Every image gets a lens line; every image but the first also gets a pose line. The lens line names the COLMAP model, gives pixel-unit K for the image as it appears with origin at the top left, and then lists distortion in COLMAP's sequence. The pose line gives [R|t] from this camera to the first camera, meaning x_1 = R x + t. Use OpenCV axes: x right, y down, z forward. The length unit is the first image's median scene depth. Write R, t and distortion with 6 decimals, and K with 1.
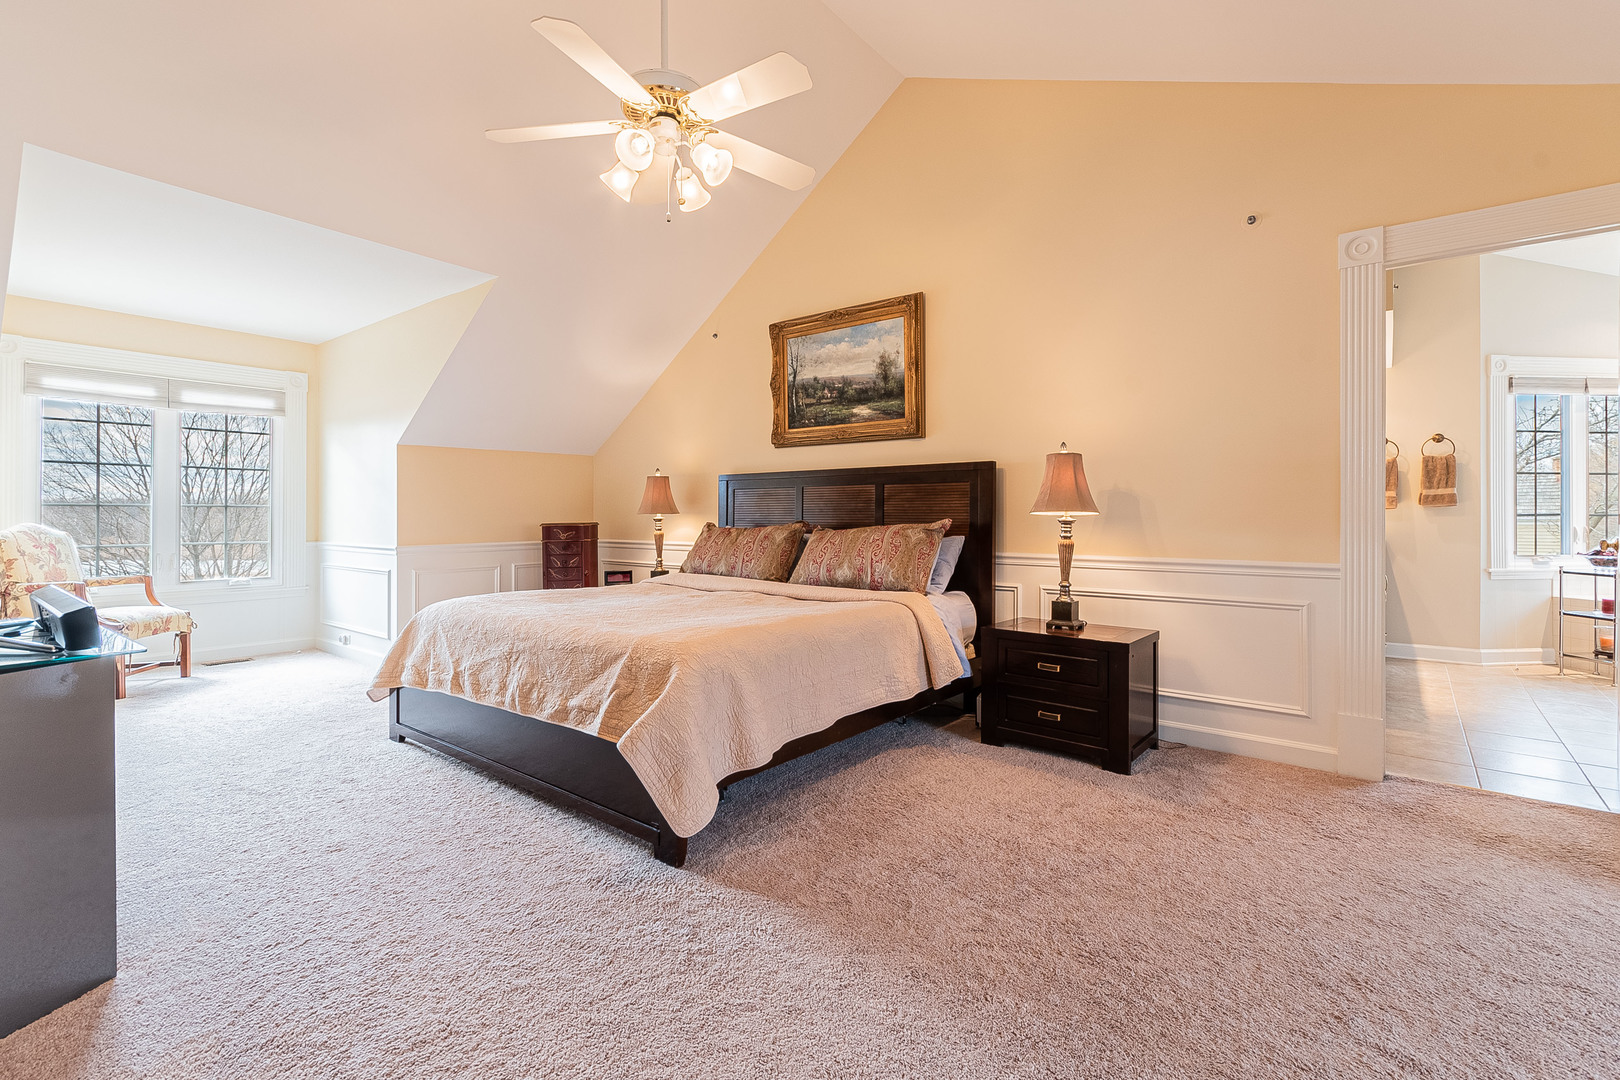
lens RADIAL K [[731.5, 0, 835.2], [0, 731.5, 514.5], [0, 0, 1]] dist [0.000678, 0.000002]
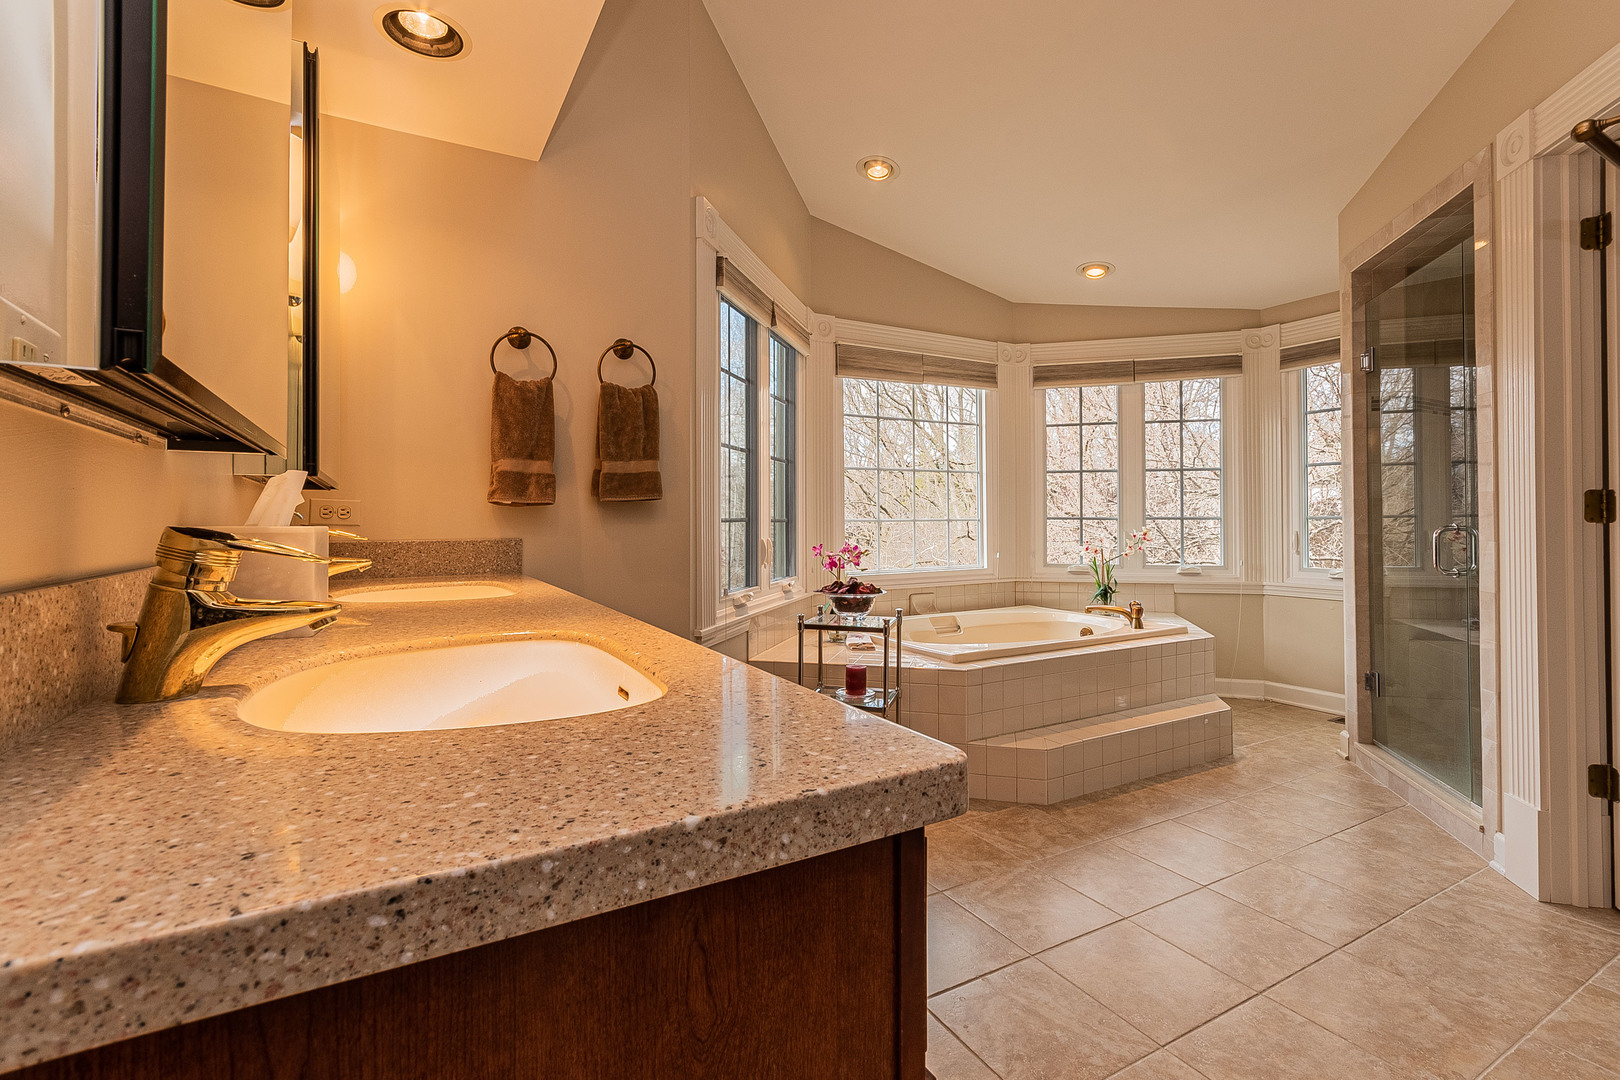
lens RADIAL K [[731.5, 0, 811.1], [0, 731.5, 529.2], [0, 0, 1]] dist [0.000678, 0.000002]
pose [[0.389701, -0.003217, 0.920936, 0.518601], [0.000205, 0.999994, 0.003406, 0.004911], [-0.920941, -0.001139, 0.389700, 0.815626]]
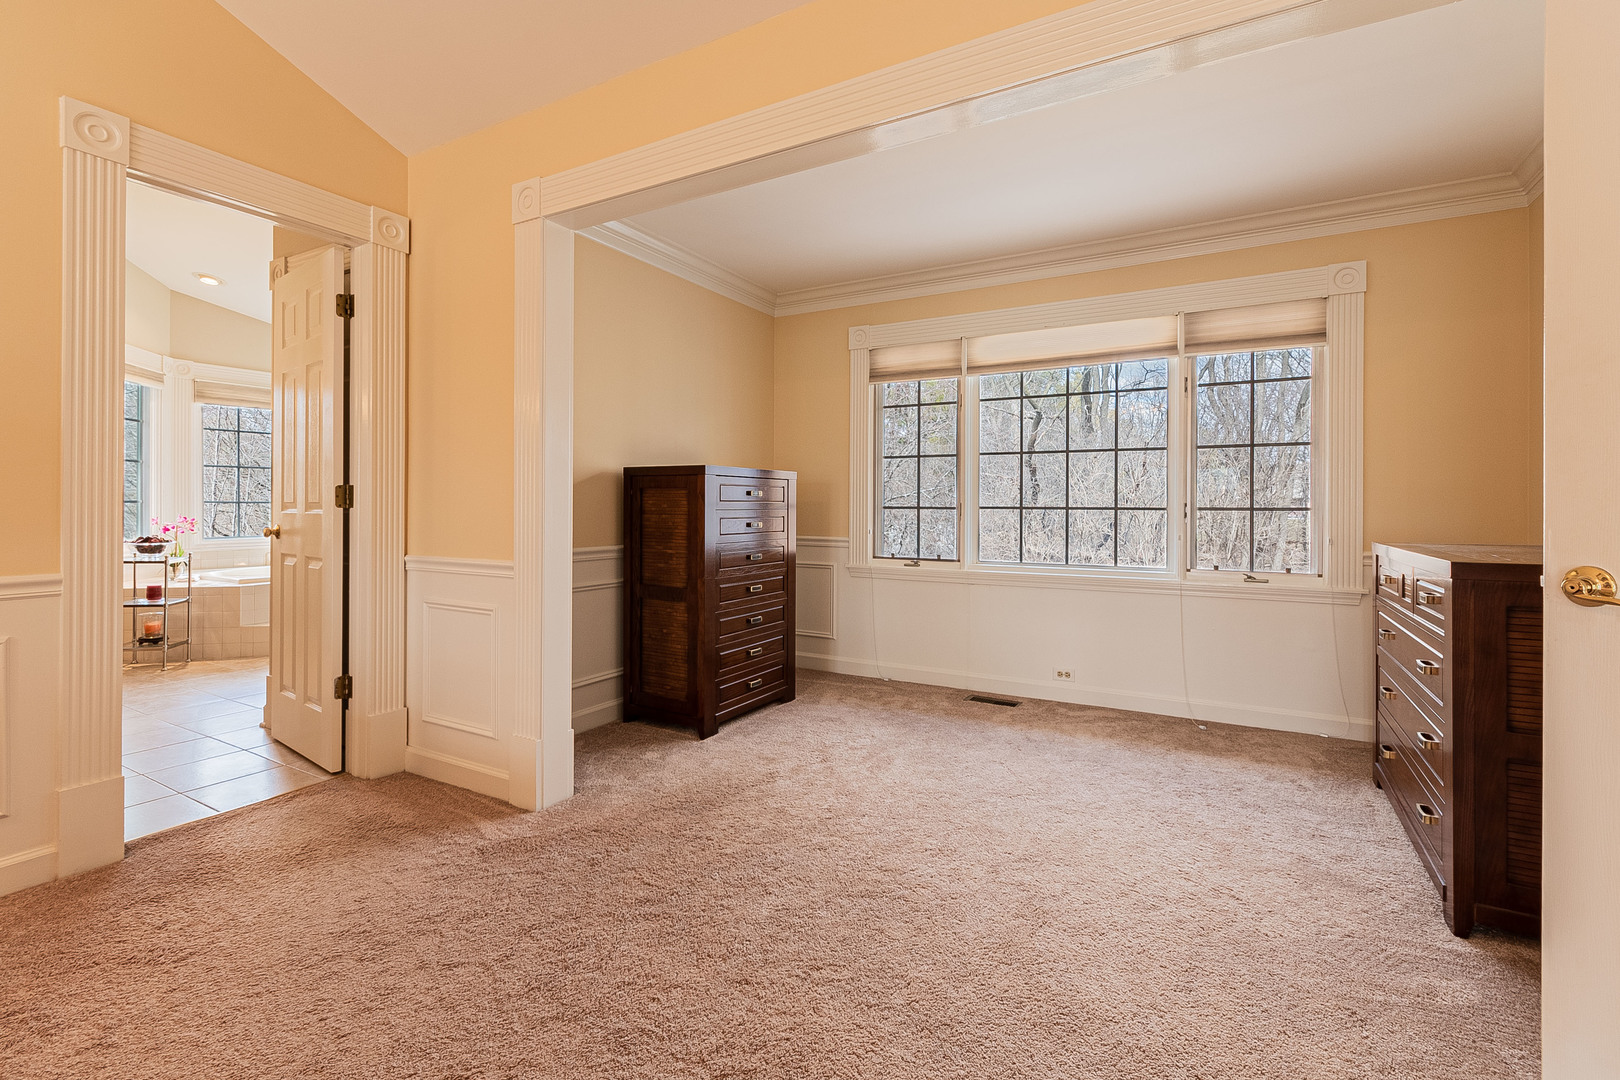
lens RADIAL K [[731.5, 0, 799.8], [0, 731.5, 517.8], [0, 0, 1]] dist [0.000678, 0.000002]
pose [[-0.119355, -0.017110, 0.992704, -0.043223], [-0.007373, 0.999839, 0.016346, 0.000024], [-0.992824, -0.005368, -0.119462, 0.243562]]
